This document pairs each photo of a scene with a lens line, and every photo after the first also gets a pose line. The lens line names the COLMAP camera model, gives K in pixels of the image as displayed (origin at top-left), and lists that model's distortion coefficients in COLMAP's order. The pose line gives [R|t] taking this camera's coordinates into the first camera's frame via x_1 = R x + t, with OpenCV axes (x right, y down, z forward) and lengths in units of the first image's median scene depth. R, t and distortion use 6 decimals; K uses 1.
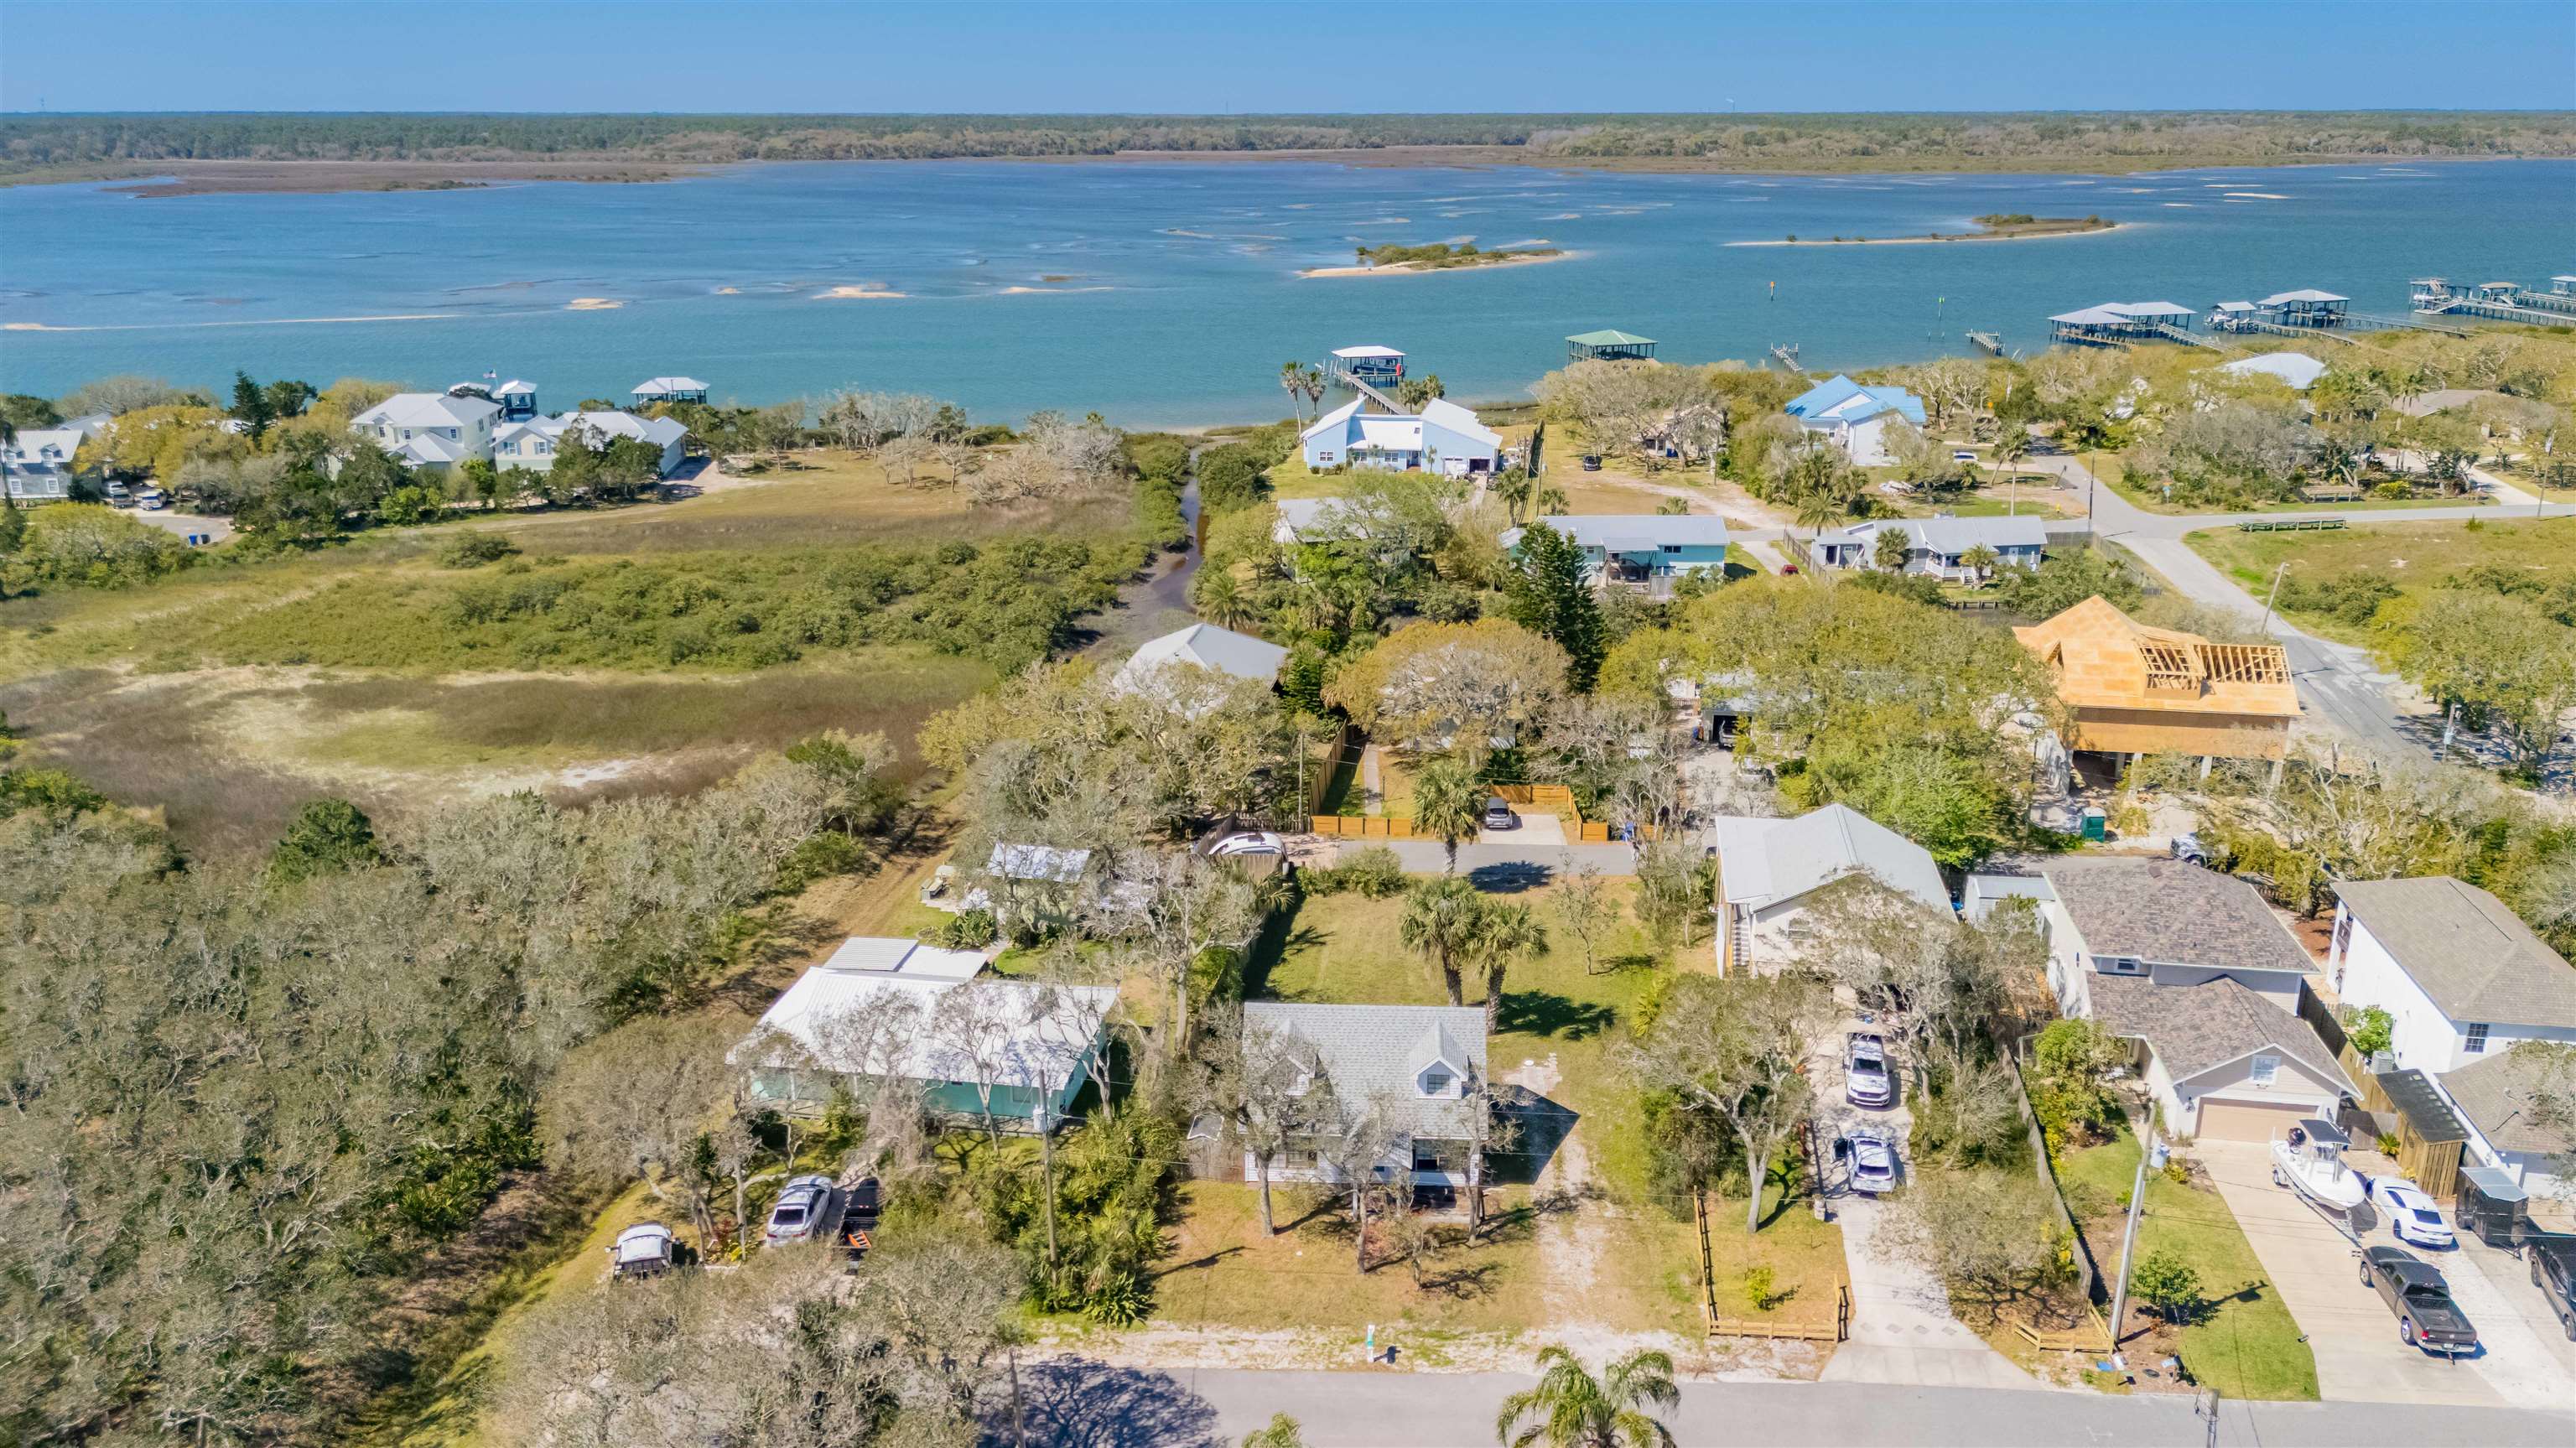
lens RADIAL K [[1899.1, 0, 1279.3], [0, 1899.1, 715.8], [0, 0, 1]] dist [0.055870, -0.052887]
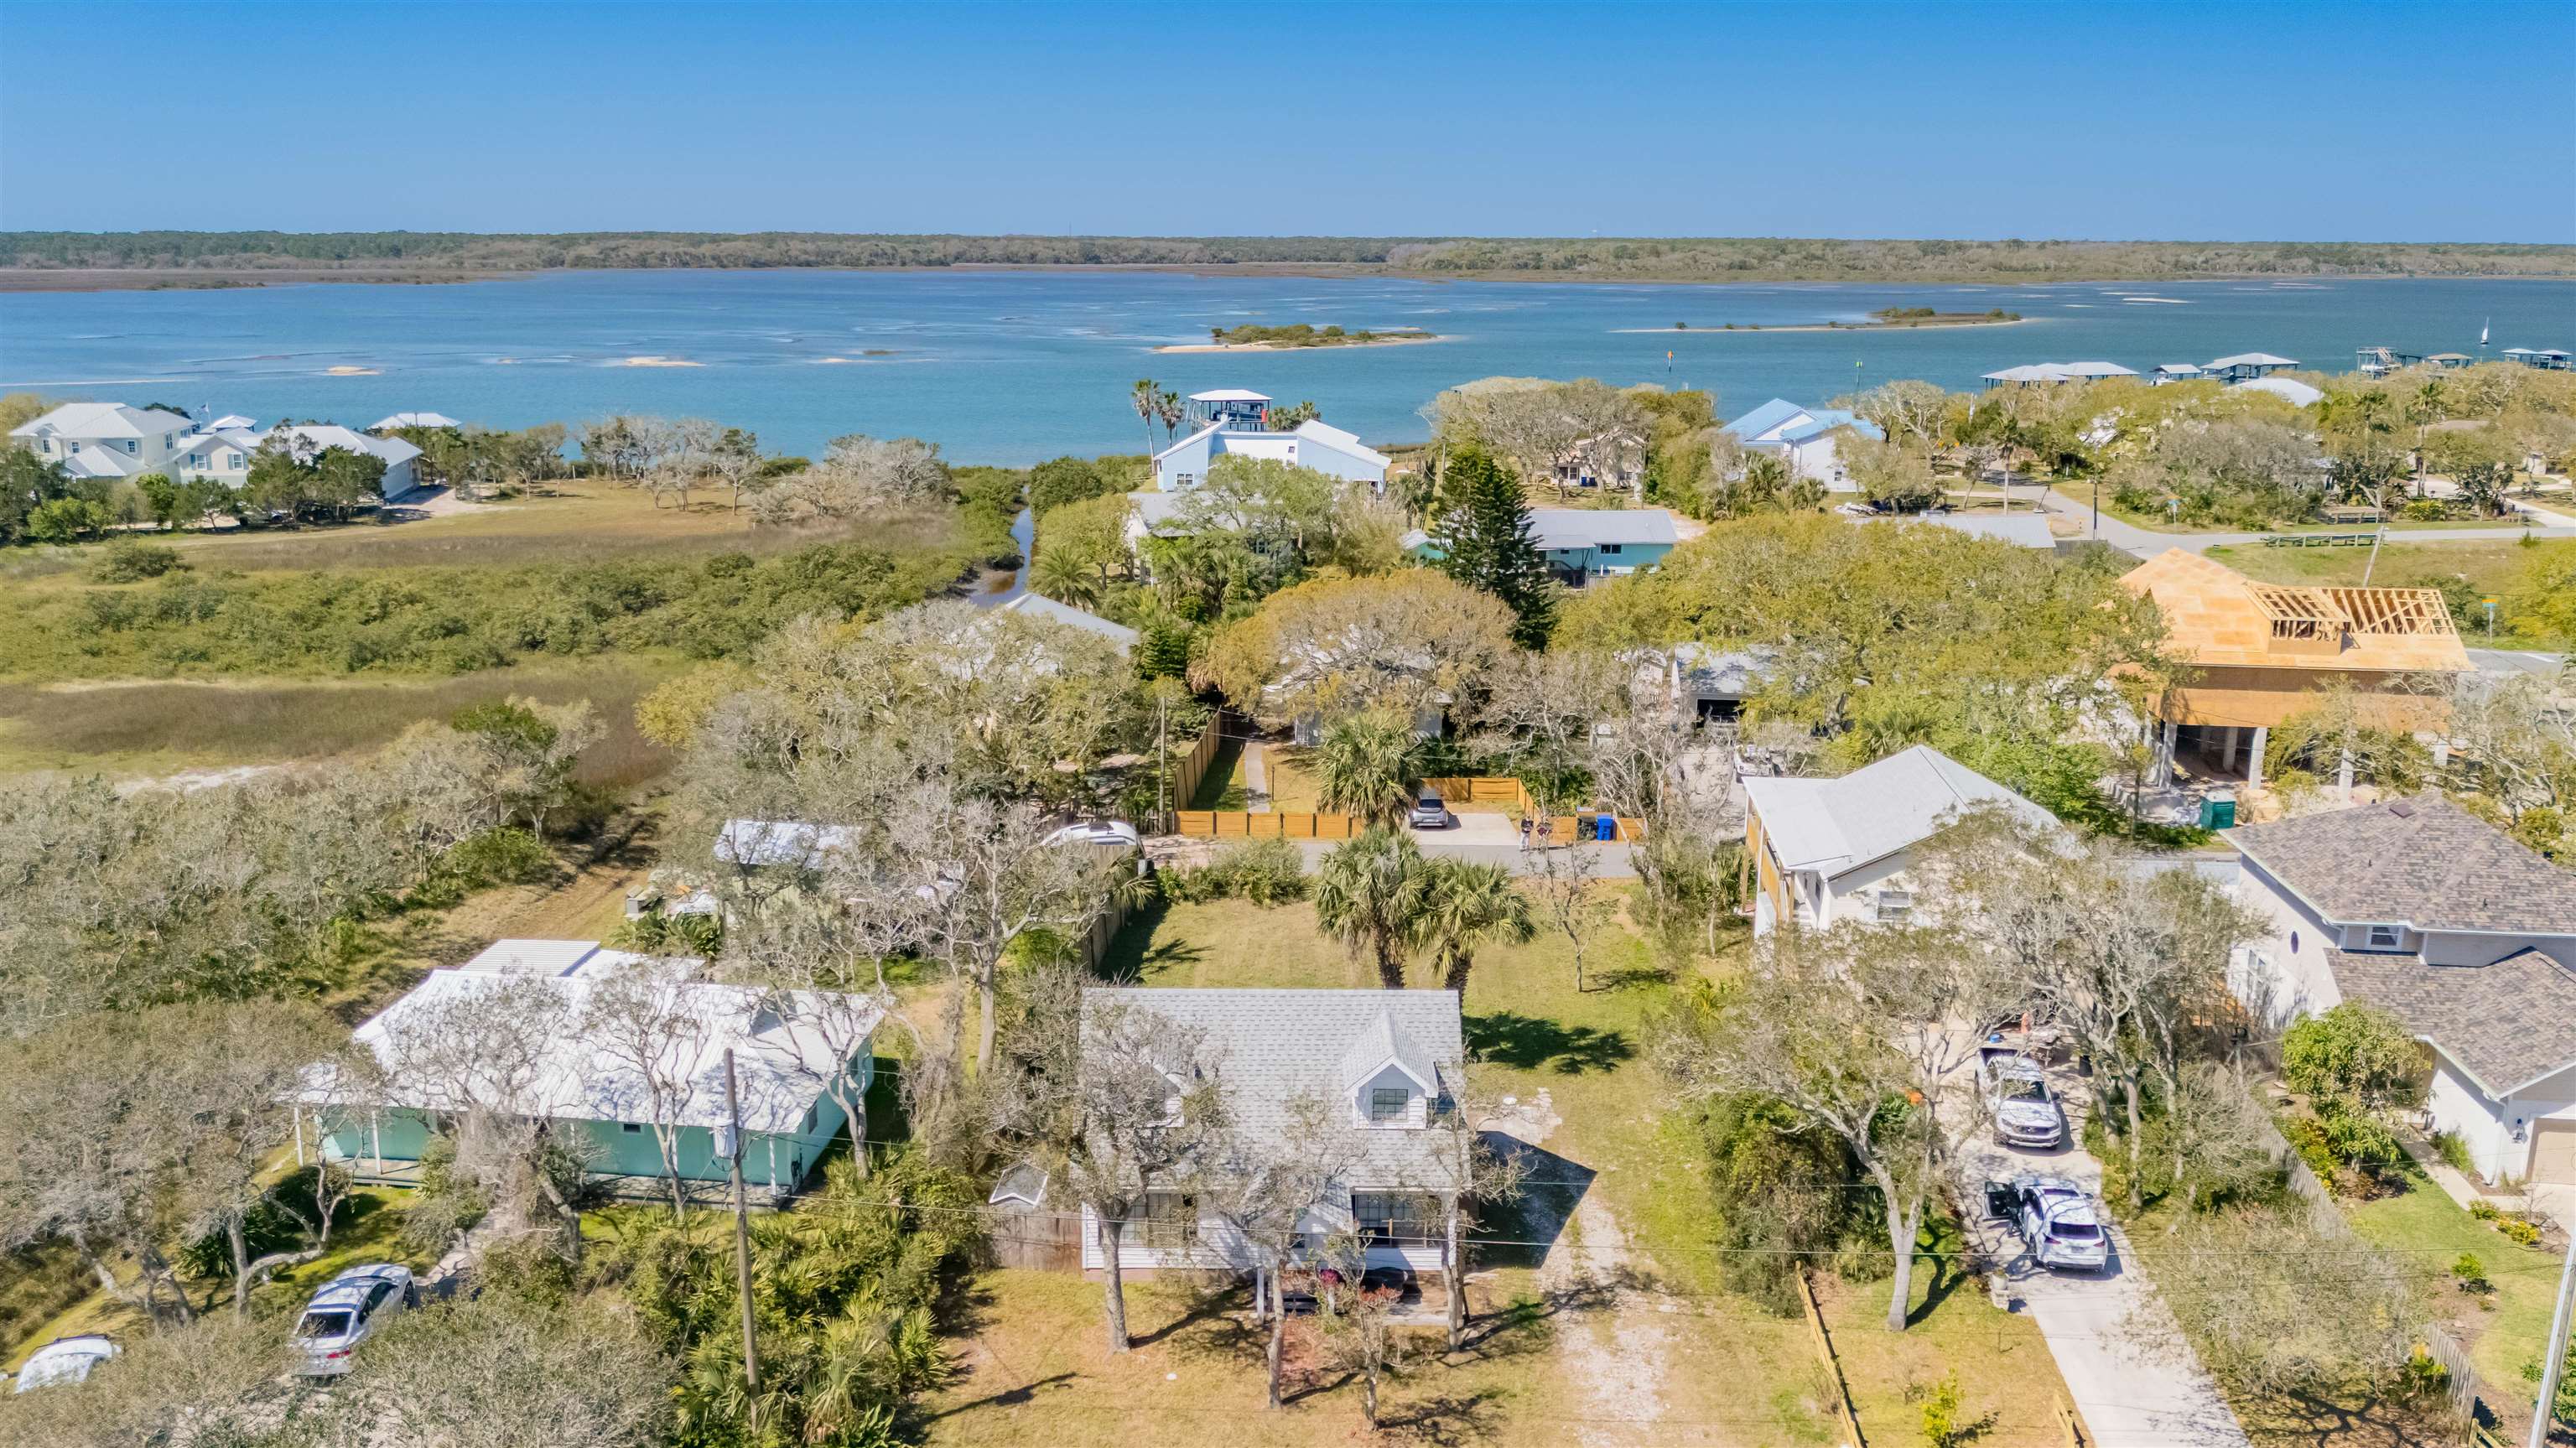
lens RADIAL K [[2065.5, 0, 1197.5], [0, 2065.5, 681.7], [0, 0, 1]] dist [0.002904, -0.001990]
pose [[0.999412, -0.003565, 0.034093, -0.001271], [0.006670, 0.995792, -0.091402, 0.057772], [-0.033623, 0.091576, 0.995230, 0.154659]]
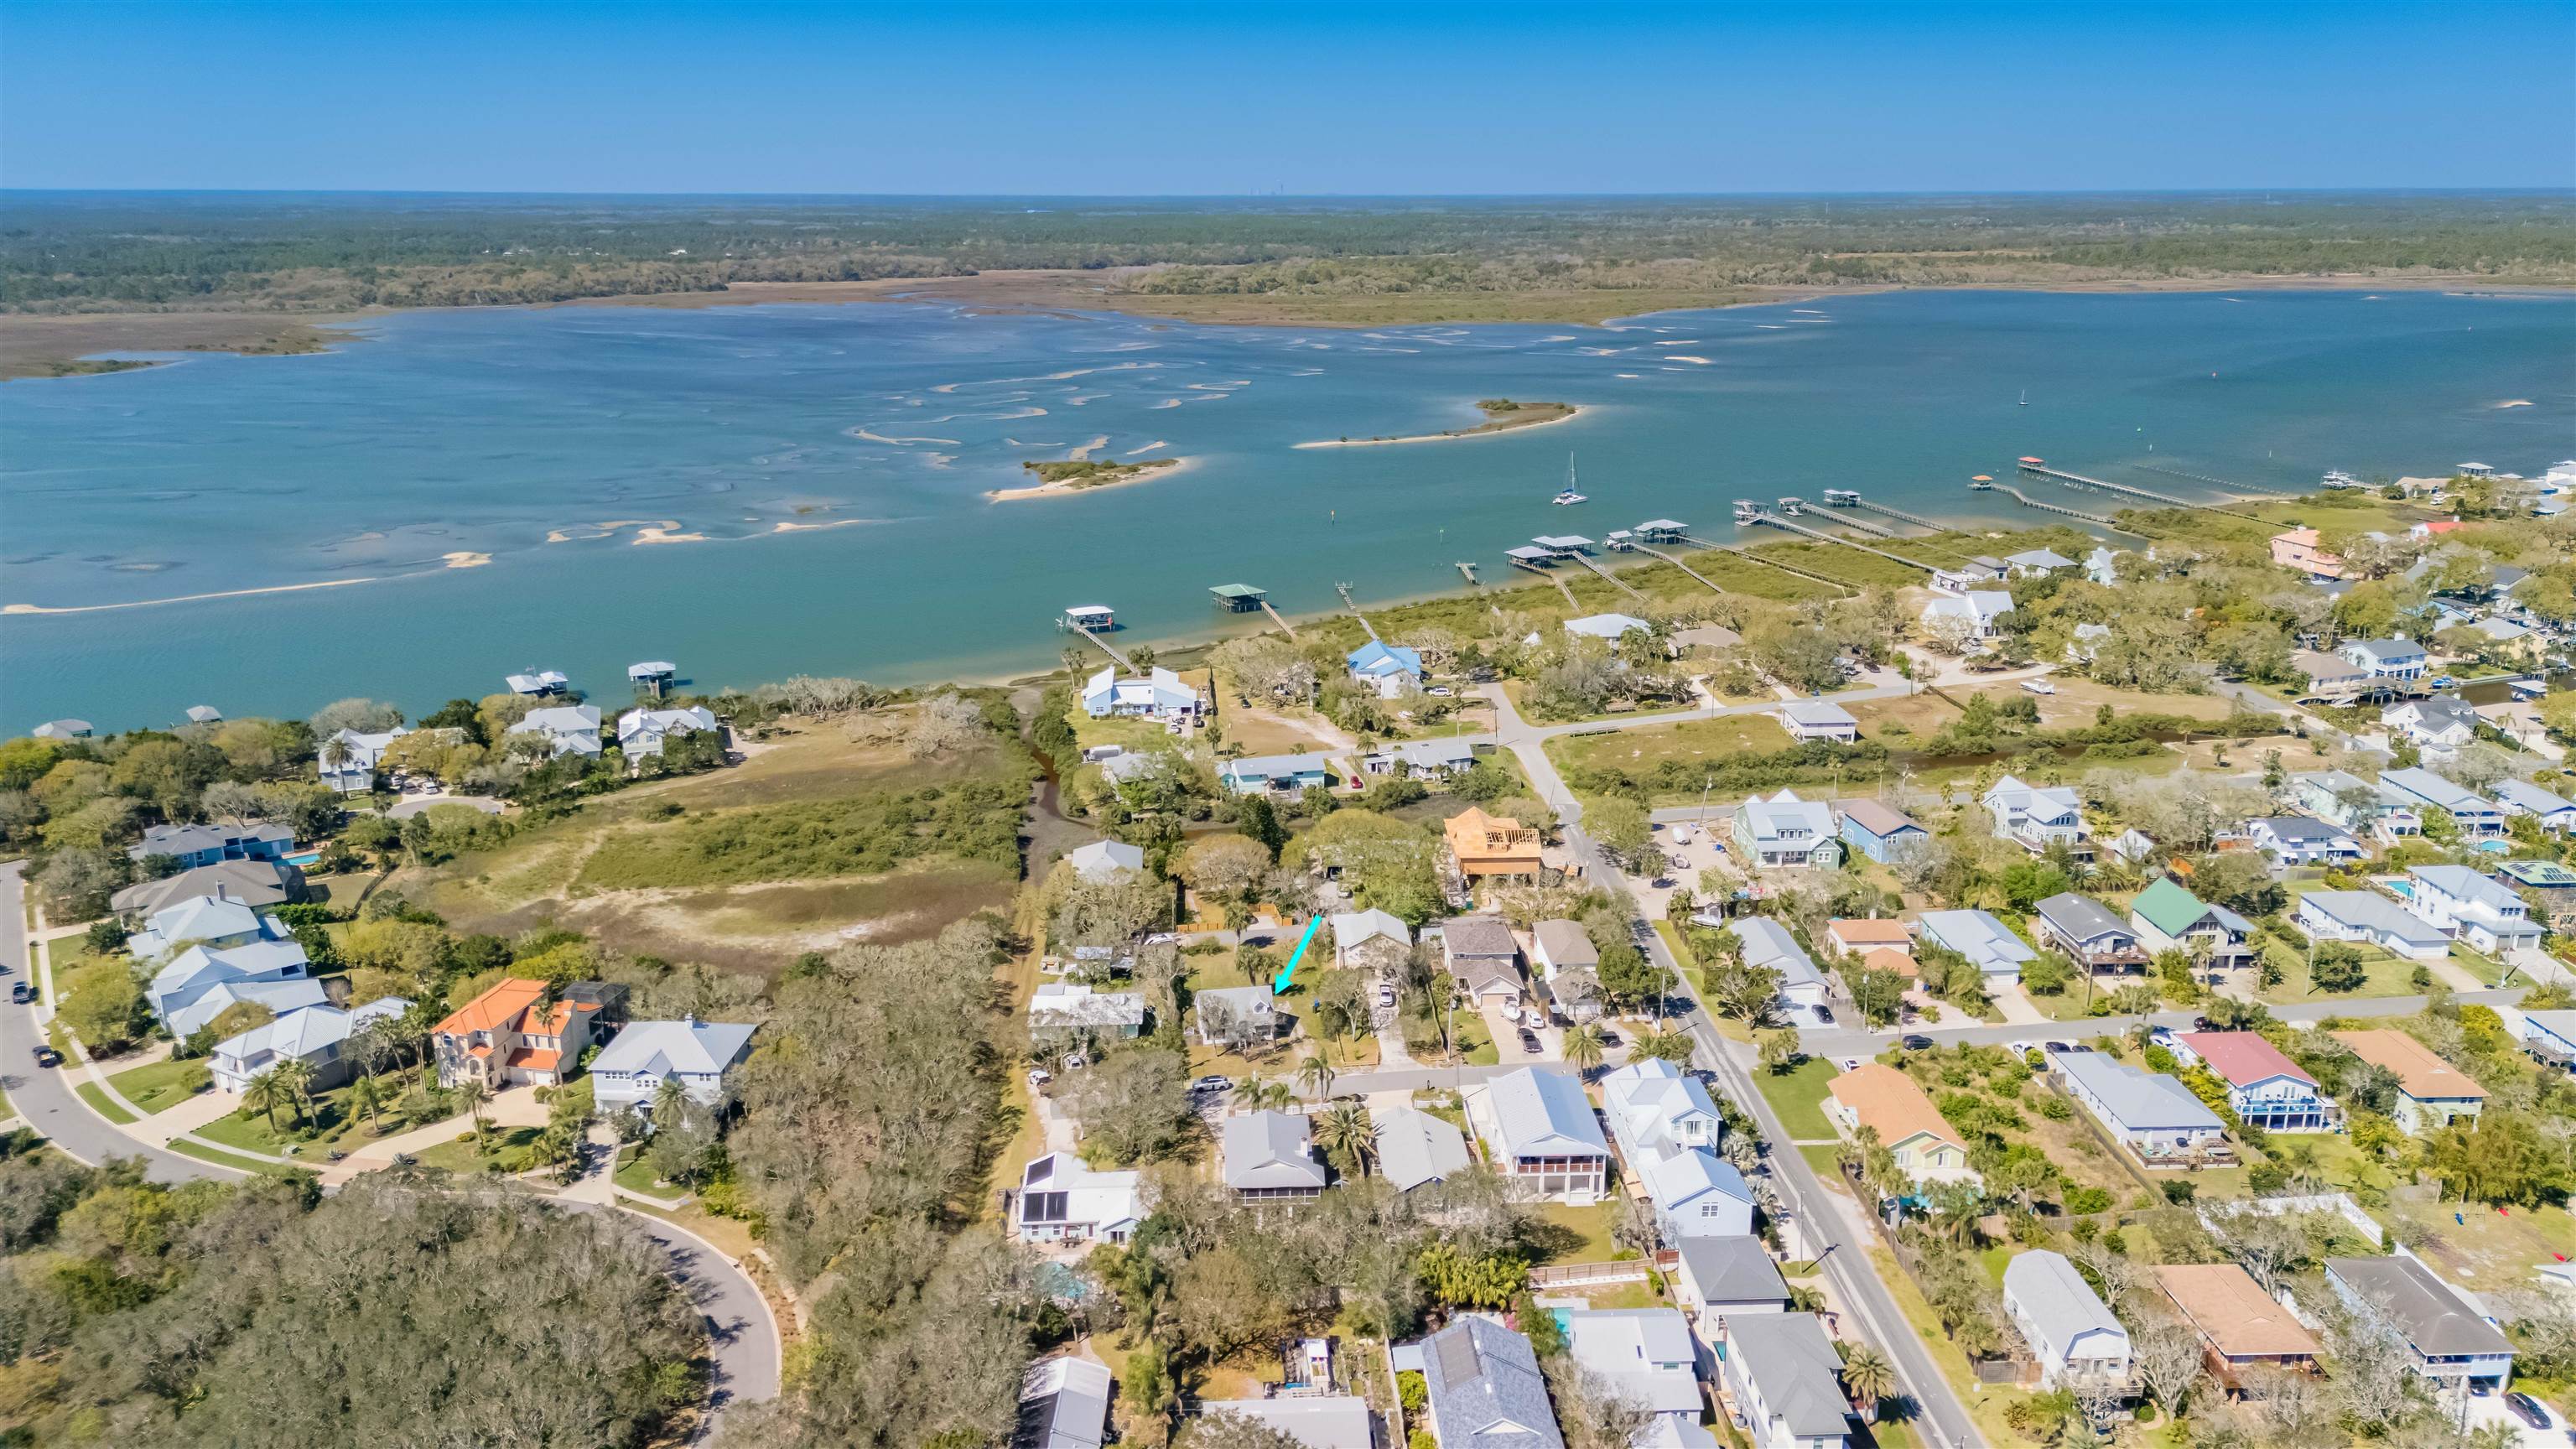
lens RADIAL K [[1775.7, 0, 1251.5], [0, 1775.7, 726.1], [0, 0, 1]] dist [0.131046, -0.106677]
pose [[0.979102, -0.058769, 0.194695, -0.252504], [0.064904, 0.997571, -0.025278, -0.109800], [-0.192736, 0.037386, 0.980538, -1.027735]]
